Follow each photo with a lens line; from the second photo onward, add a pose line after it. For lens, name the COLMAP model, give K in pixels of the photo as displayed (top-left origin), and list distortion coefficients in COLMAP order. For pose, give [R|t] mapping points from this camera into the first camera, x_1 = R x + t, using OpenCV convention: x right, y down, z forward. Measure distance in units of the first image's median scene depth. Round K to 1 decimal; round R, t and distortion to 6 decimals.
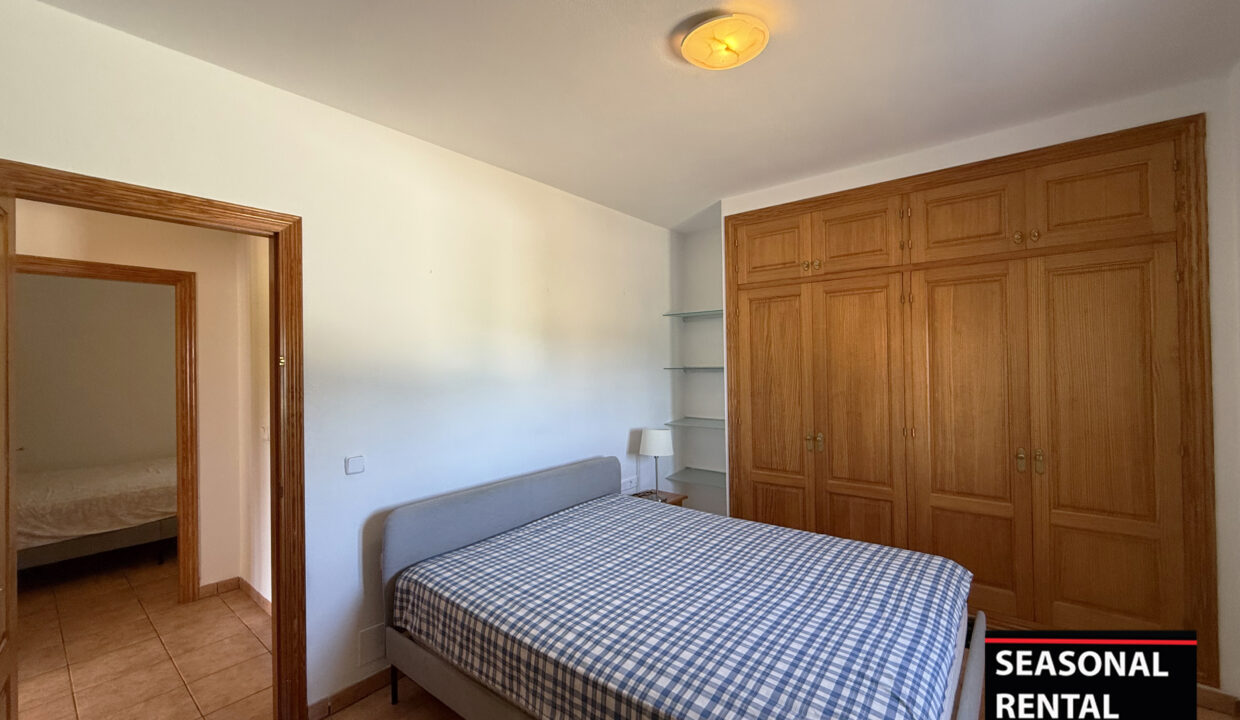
lens RADIAL K [[491.0, 0, 617.2], [0, 491.0, 360.1], [0, 0, 1]] dist [0.001240, 0.000526]
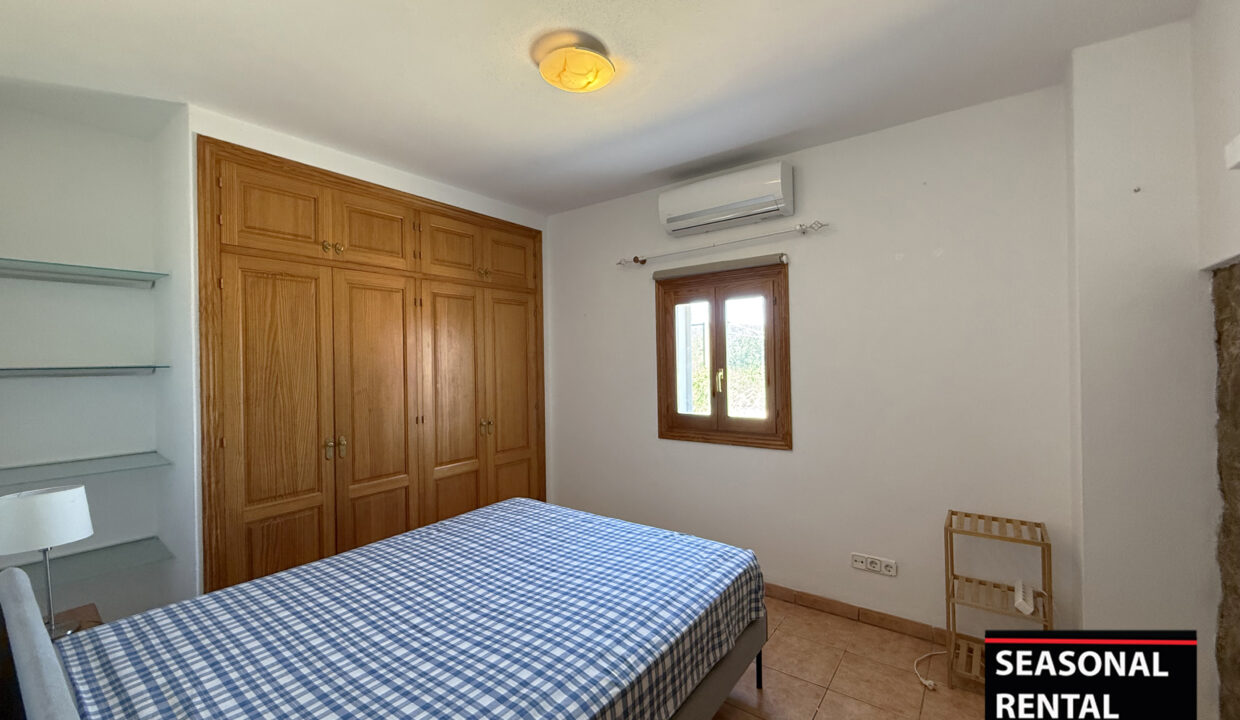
lens RADIAL K [[491.0, 0, 617.2], [0, 491.0, 360.1], [0, 0, 1]] dist [0.001240, 0.000526]
pose [[-0.039235, 0.016967, 0.999086, -0.555907], [0.010375, 0.999809, -0.016572, 0.031896], [-0.999176, 0.009716, -0.039404, 0.582417]]
